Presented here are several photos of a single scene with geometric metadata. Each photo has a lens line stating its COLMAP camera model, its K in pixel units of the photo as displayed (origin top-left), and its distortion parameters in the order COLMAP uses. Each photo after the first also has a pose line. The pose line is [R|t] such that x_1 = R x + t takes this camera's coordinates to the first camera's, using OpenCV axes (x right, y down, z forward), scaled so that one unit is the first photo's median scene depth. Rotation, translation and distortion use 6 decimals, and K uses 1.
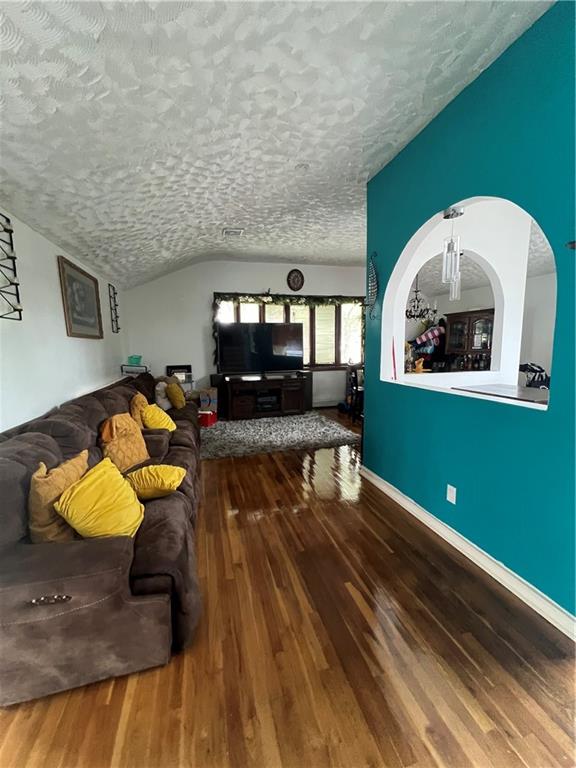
lens RADIAL K [[305.8, 0, 284.2], [0, 305.8, 383.2], [0, 0, 1]] dist [-0.001184, 0.000443]
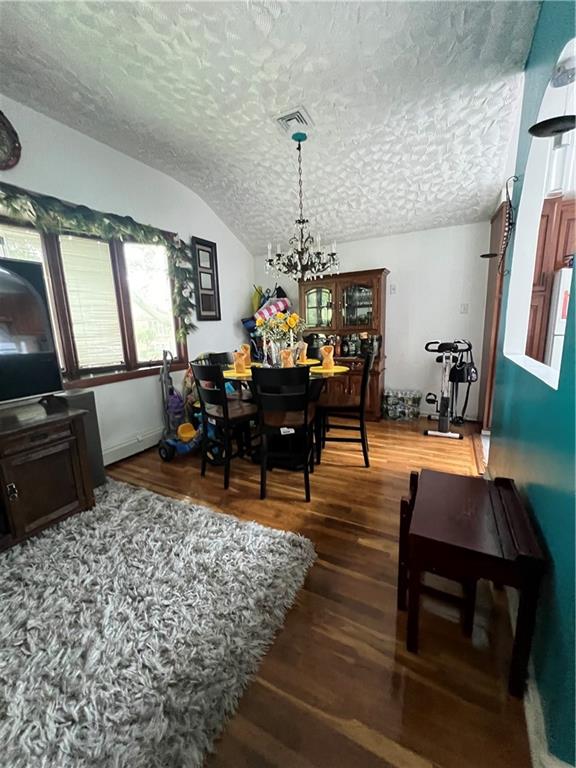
lens RADIAL K [[305.8, 0, 286.8], [0, 305.8, 384.5], [0, 0, 1]] dist [-0.001184, 0.000443]
pose [[0.682614, -0.150430, 0.715128, -0.019859], [0.118547, 0.988416, 0.094760, -0.051324], [-0.721100, 0.020092, 0.692540, 0.501990]]
